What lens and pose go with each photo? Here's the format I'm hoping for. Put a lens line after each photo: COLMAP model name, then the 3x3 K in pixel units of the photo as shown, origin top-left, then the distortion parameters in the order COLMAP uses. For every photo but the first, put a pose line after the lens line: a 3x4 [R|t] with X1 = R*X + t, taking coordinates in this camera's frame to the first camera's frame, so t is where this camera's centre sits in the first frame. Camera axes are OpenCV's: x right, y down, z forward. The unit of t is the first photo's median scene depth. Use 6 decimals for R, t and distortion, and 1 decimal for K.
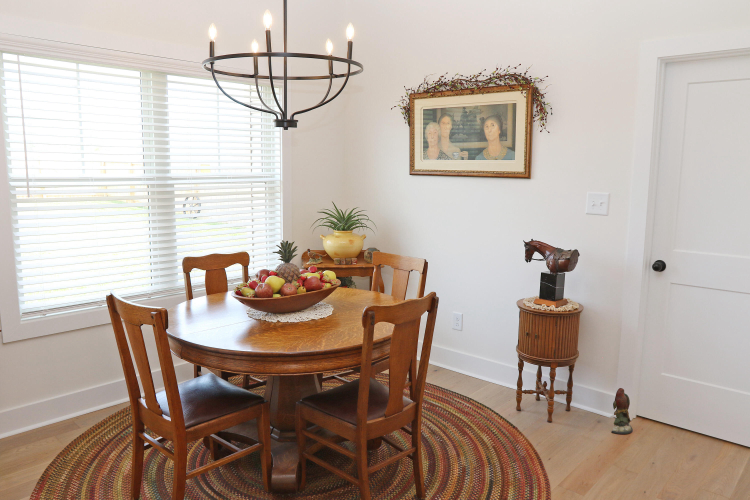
lens RADIAL K [[561.7, 0, 375.0], [0, 561.7, 250.0], [0, 0, 1]] dist [-0.101941, 0.080818]
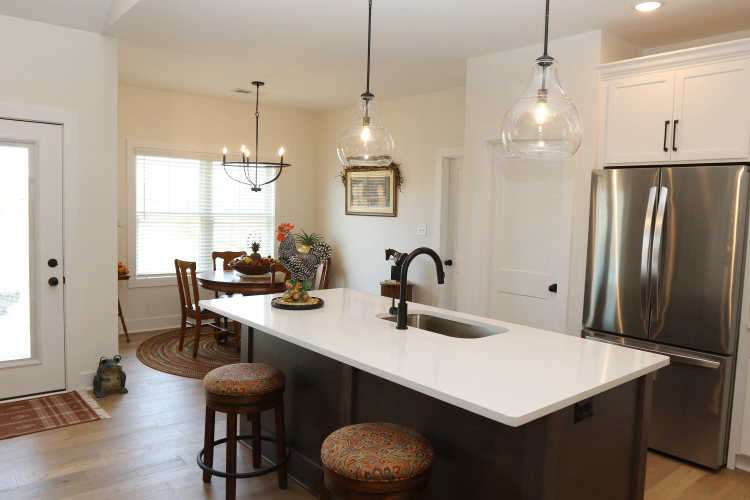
lens RADIAL K [[561.7, 0, 375.0], [0, 561.7, 250.0], [0, 0, 1]] dist [-0.101941, 0.080818]
pose [[0.991179, 0.025527, -0.130051, 0.466508], [-0.035526, 0.996538, -0.075160, 0.127246], [0.127682, 0.079117, 0.988655, -0.867495]]
